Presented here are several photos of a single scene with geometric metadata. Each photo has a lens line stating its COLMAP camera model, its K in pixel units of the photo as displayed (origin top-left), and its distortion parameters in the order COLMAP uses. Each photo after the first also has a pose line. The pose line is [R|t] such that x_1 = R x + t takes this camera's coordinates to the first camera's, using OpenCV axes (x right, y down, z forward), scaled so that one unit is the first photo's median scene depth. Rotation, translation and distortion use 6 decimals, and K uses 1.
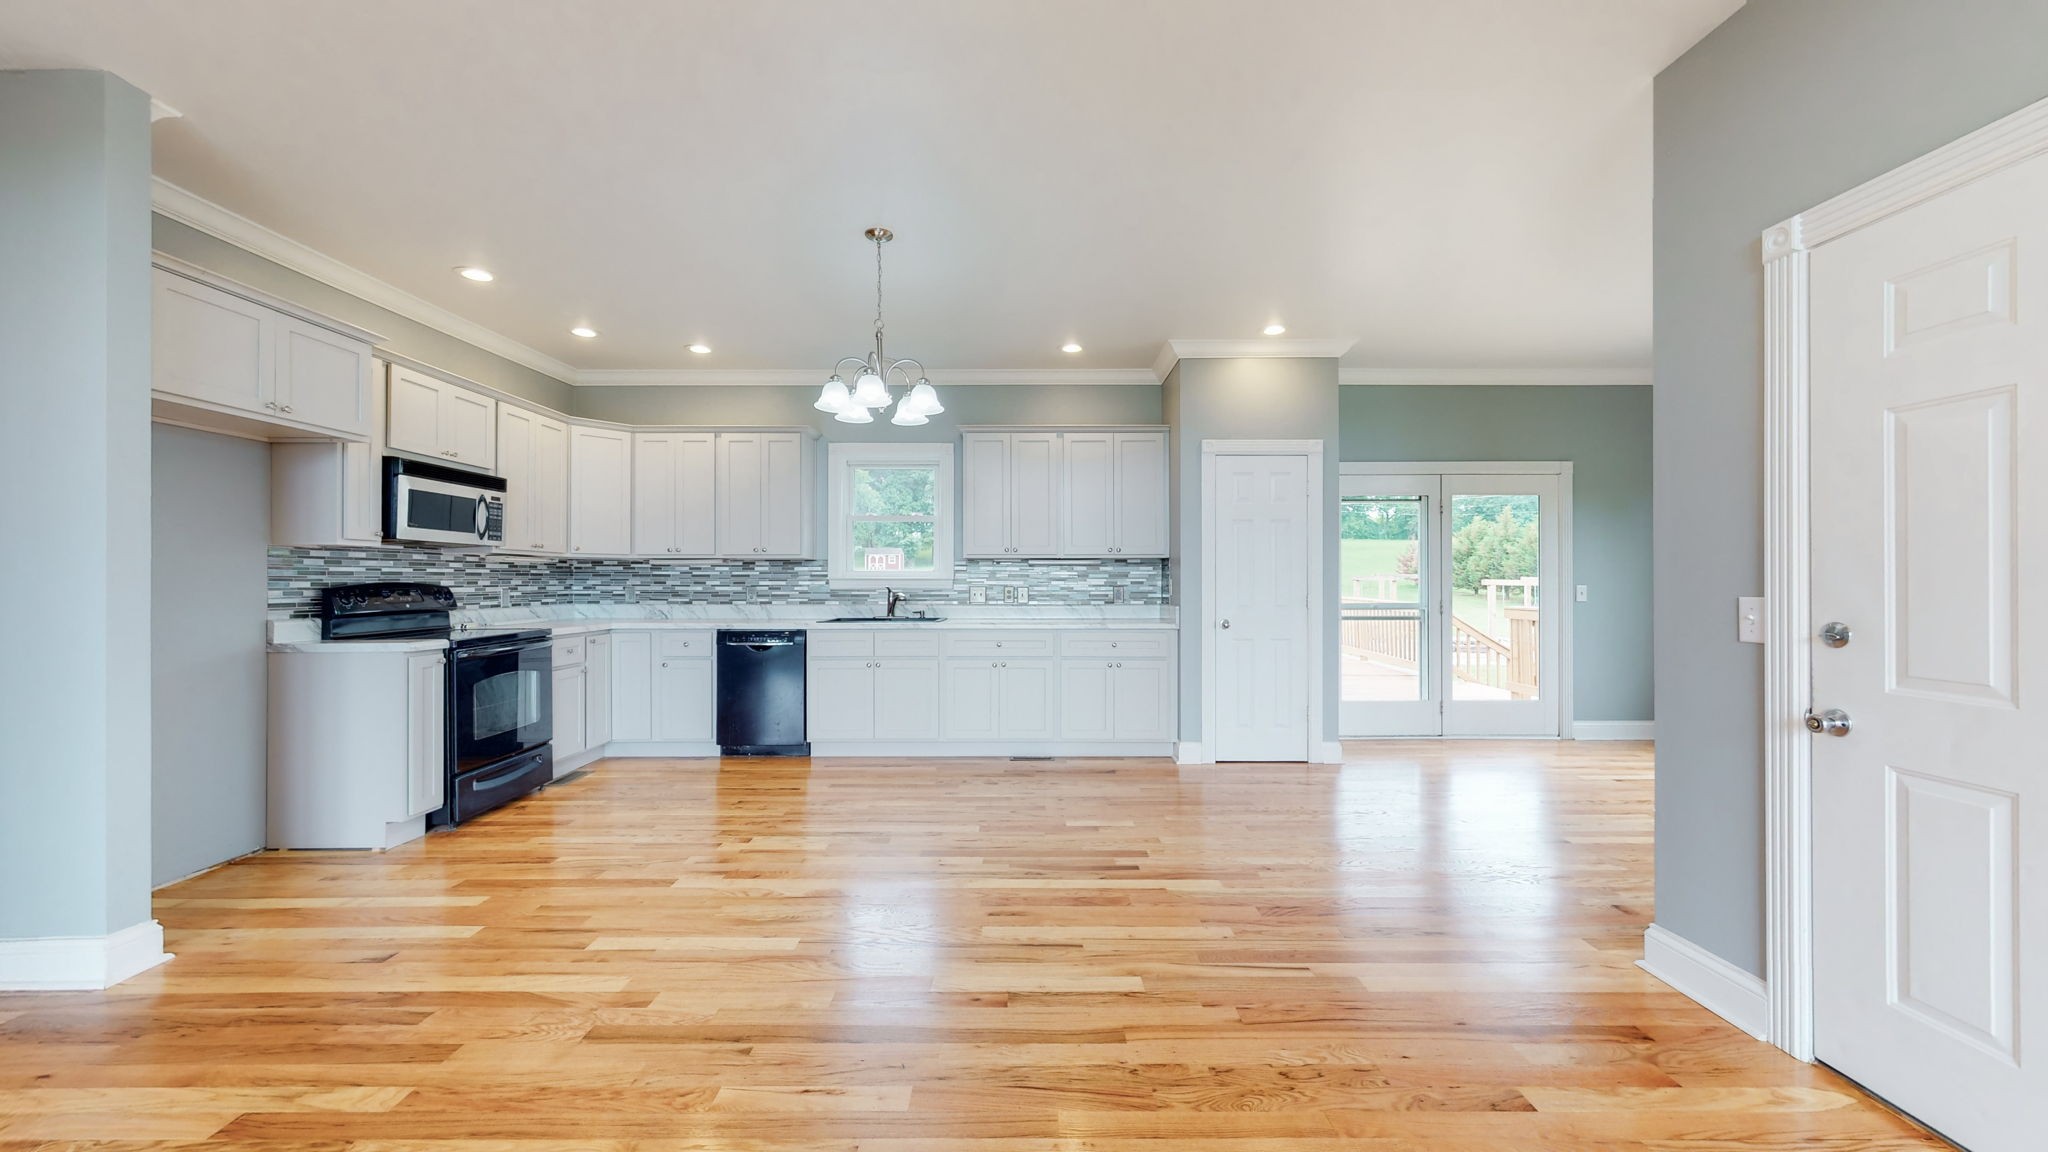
lens RADIAL K [[750.2, 0, 1021.8], [0, 750.2, 574.8], [0, 0, 1]] dist [-0.003455, 0.000745]
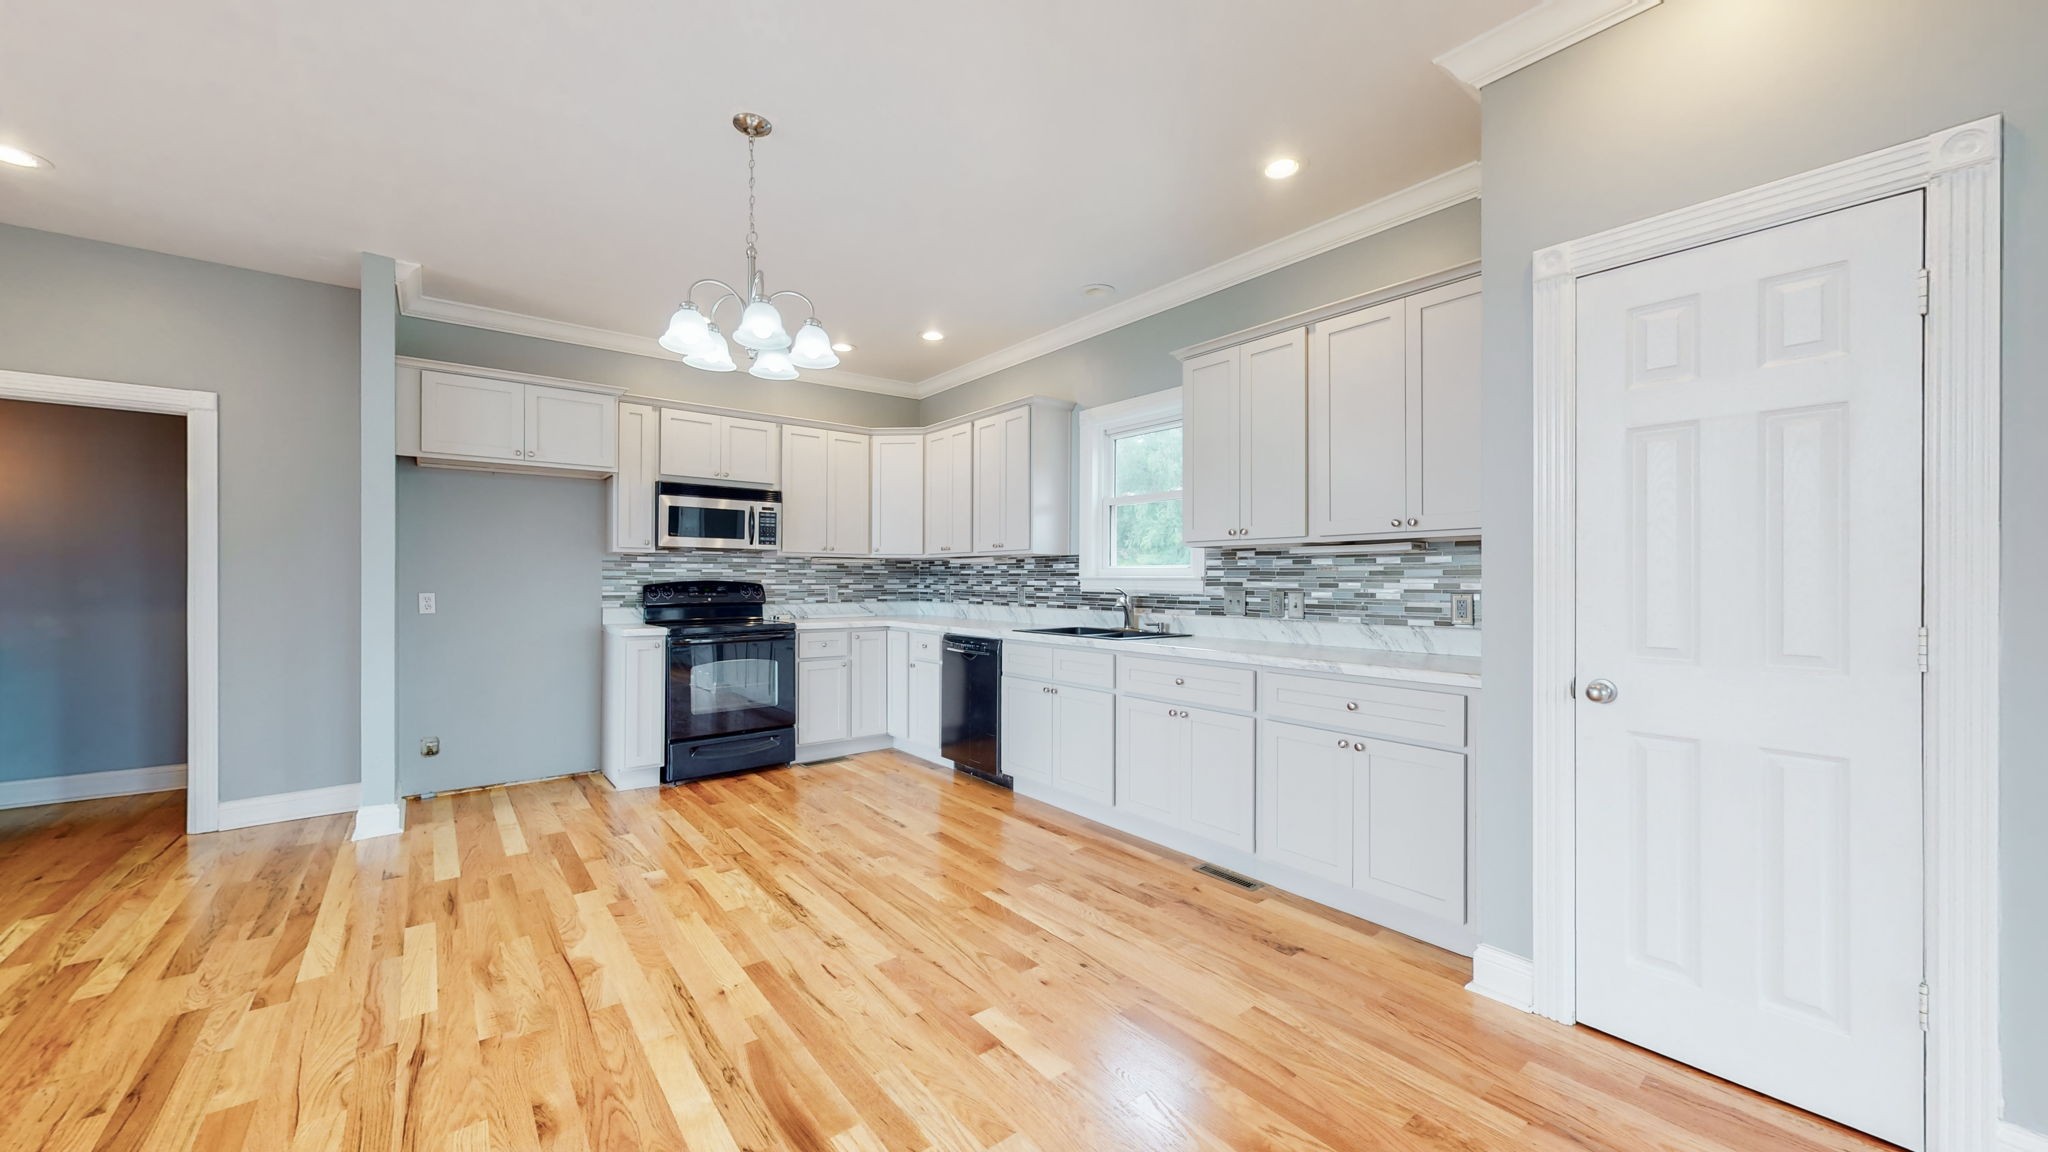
lens RADIAL K [[750.2, 0, 1025.6], [0, 750.2, 574.1], [0, 0, 1]] dist [-0.003455, 0.000745]
pose [[0.624654, -0.003781, -0.780893, 0.379010], [0.003245, 0.999992, -0.002245, 0.002697], [0.780895, -0.001132, 0.624661, 0.491136]]
